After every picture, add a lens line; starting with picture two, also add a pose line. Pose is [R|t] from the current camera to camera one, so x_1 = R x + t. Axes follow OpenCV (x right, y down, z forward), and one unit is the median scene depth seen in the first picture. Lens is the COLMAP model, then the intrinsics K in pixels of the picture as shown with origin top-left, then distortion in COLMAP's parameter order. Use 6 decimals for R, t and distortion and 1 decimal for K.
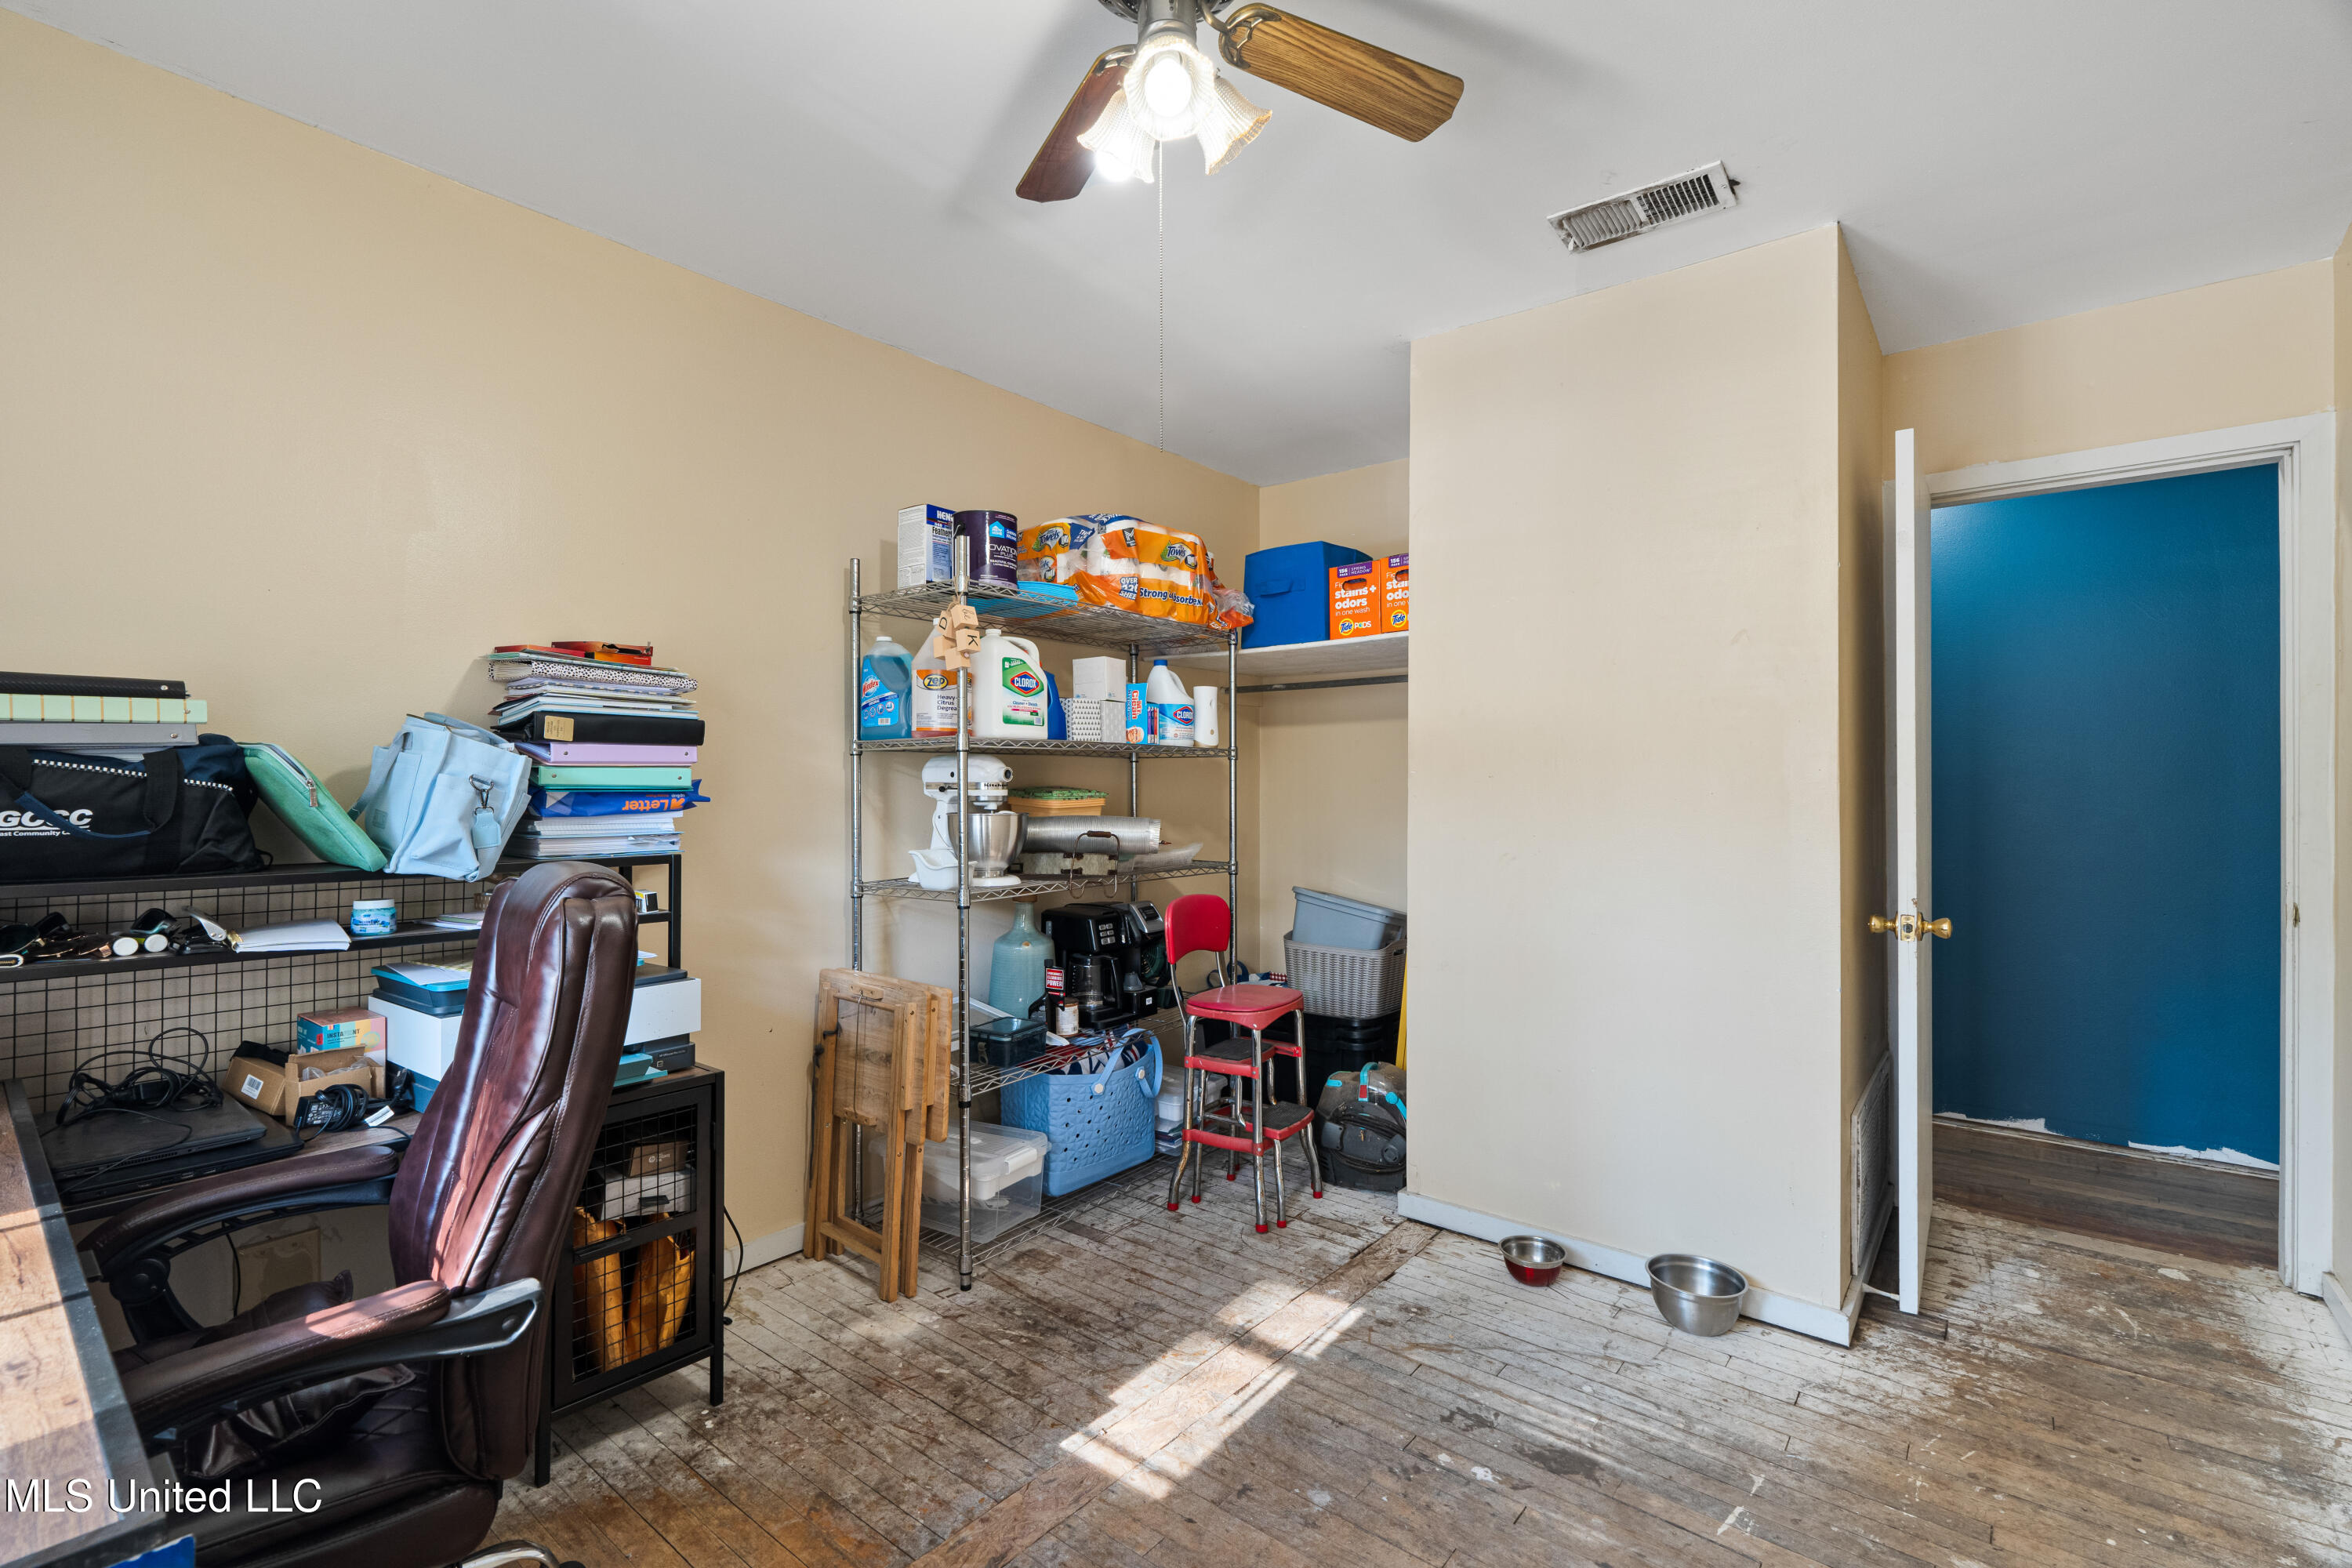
lens RADIAL K [[1050.2, 0, 1176.8], [0, 1050.2, 782.6], [0, 0, 1]] dist [0.002634, 0.000333]
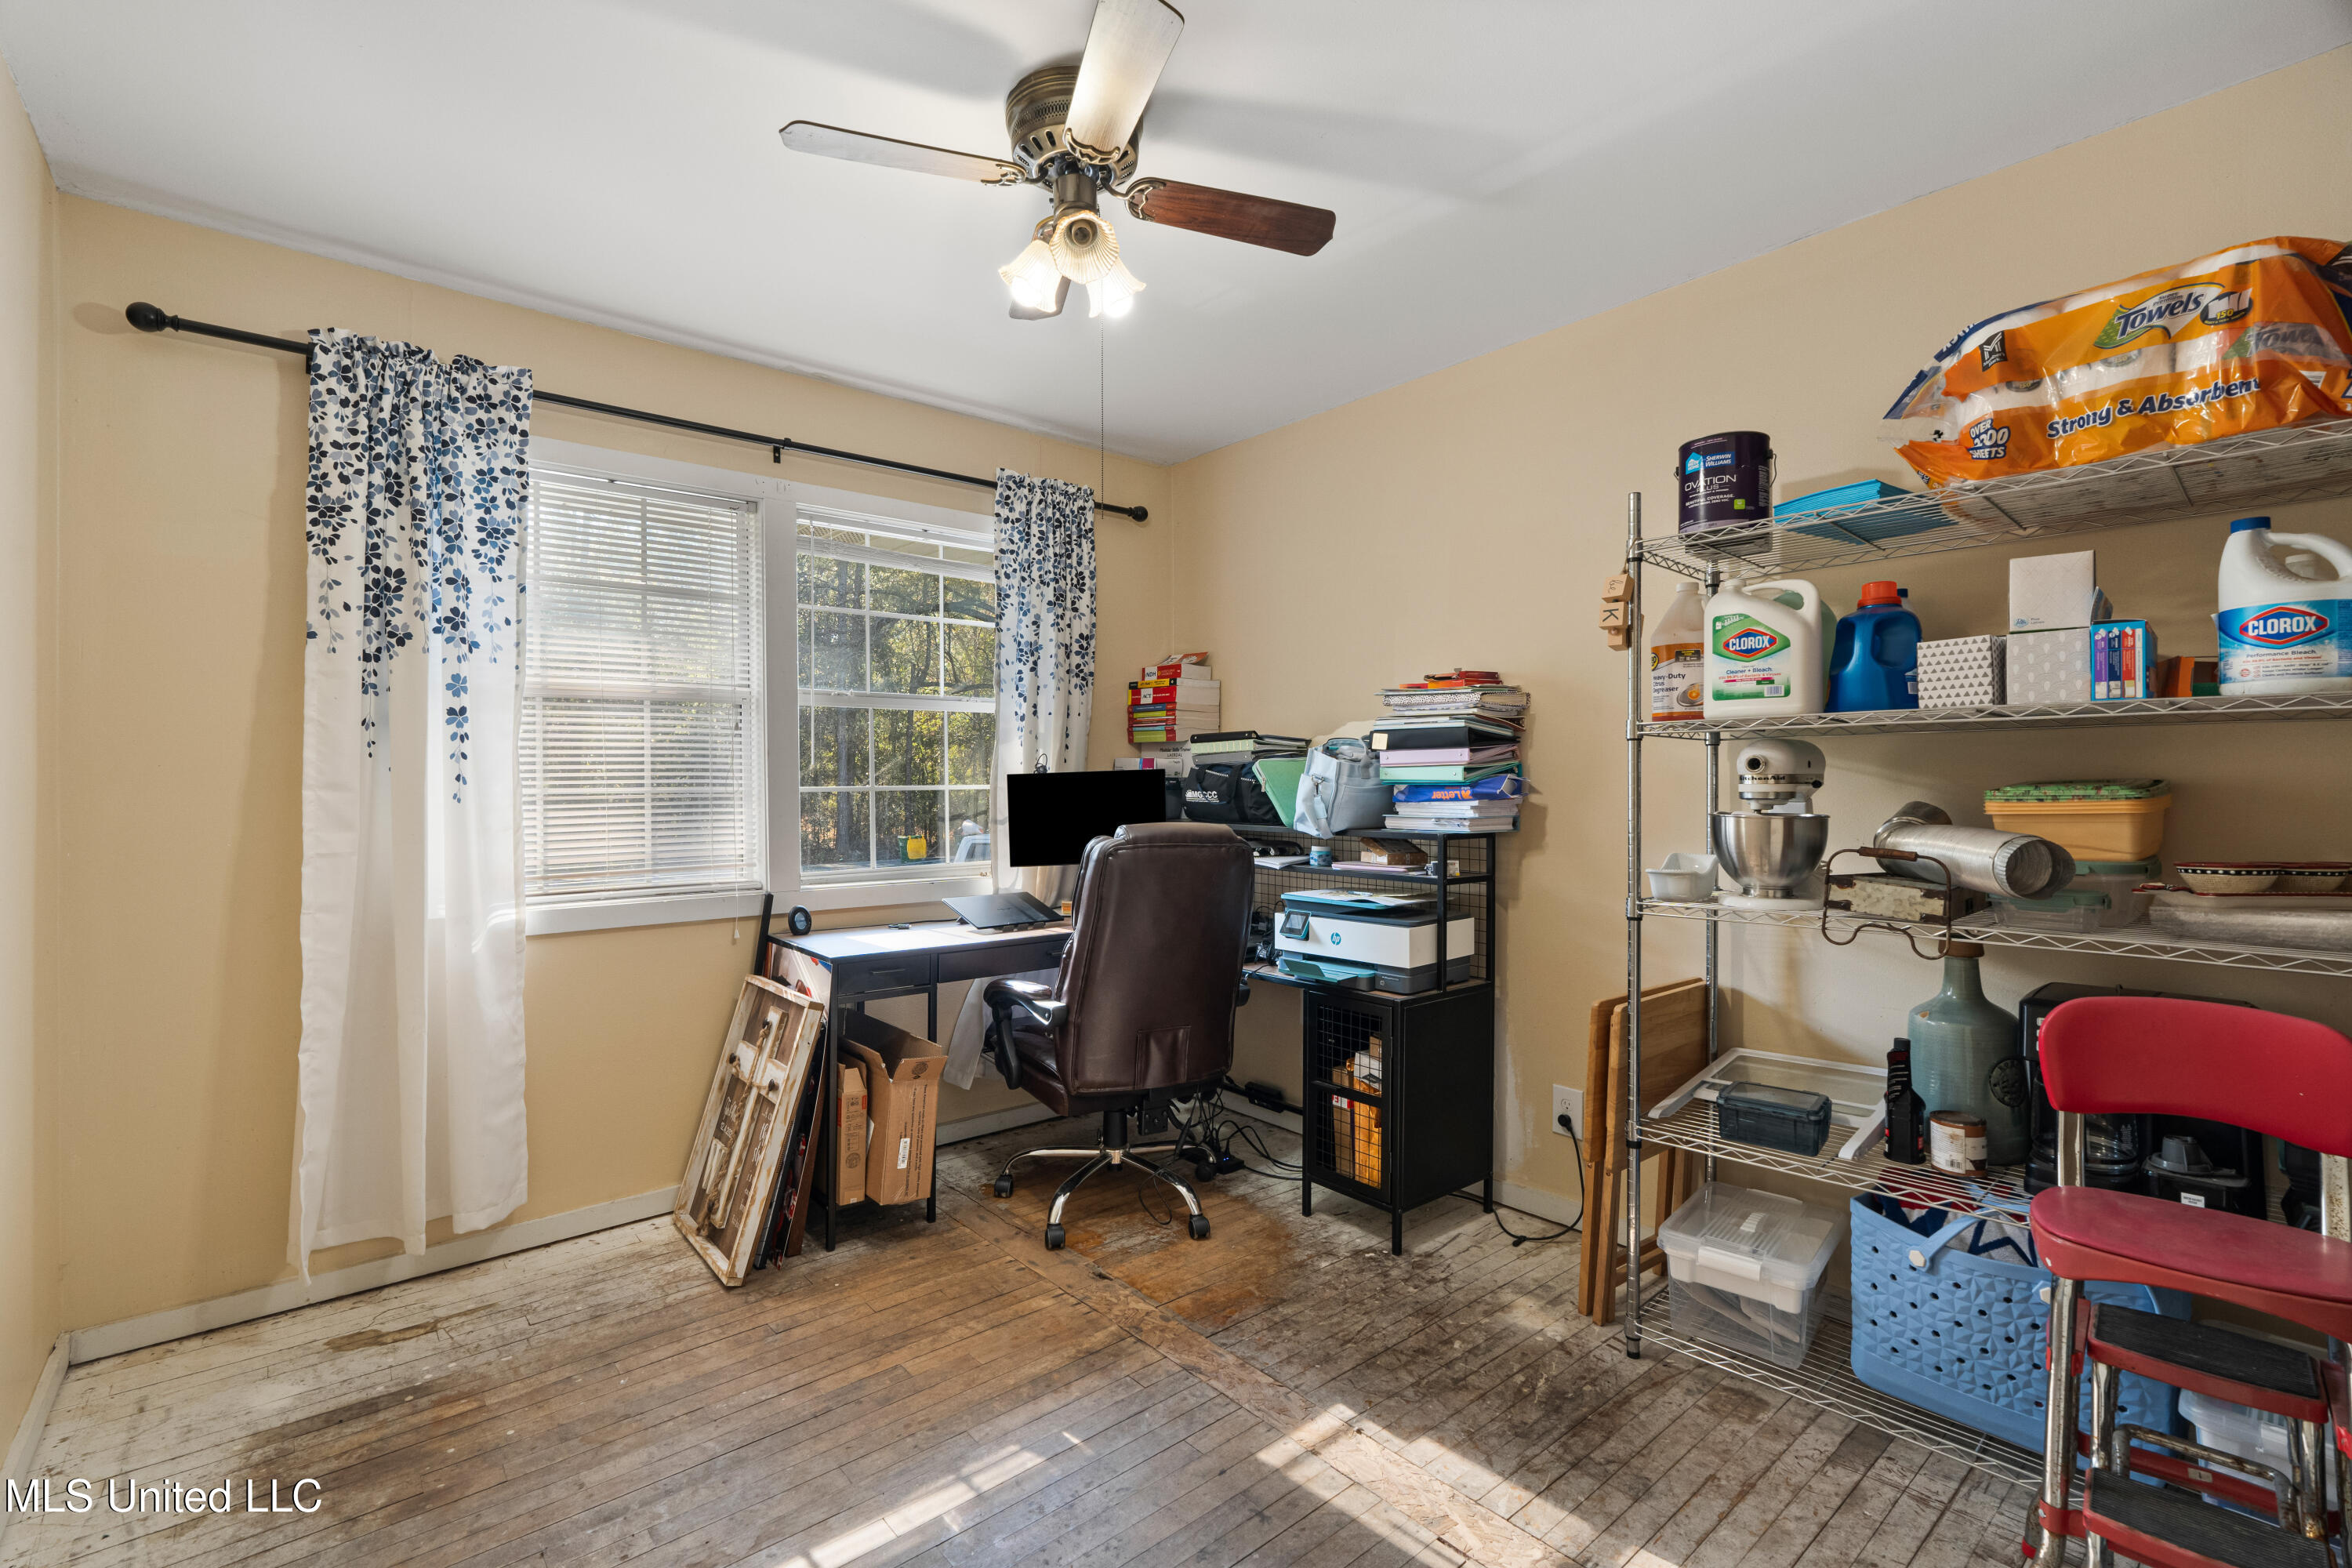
lens RADIAL K [[1050.2, 0, 1178.4], [0, 1050.2, 785.5], [0, 0, 1]] dist [0.002634, 0.000333]
pose [[-0.173737, -0.005862, -0.984775, 0.814029], [-0.004107, 0.999978, -0.005228, 0.016576], [0.984783, 0.003137, -0.173758, 0.873888]]
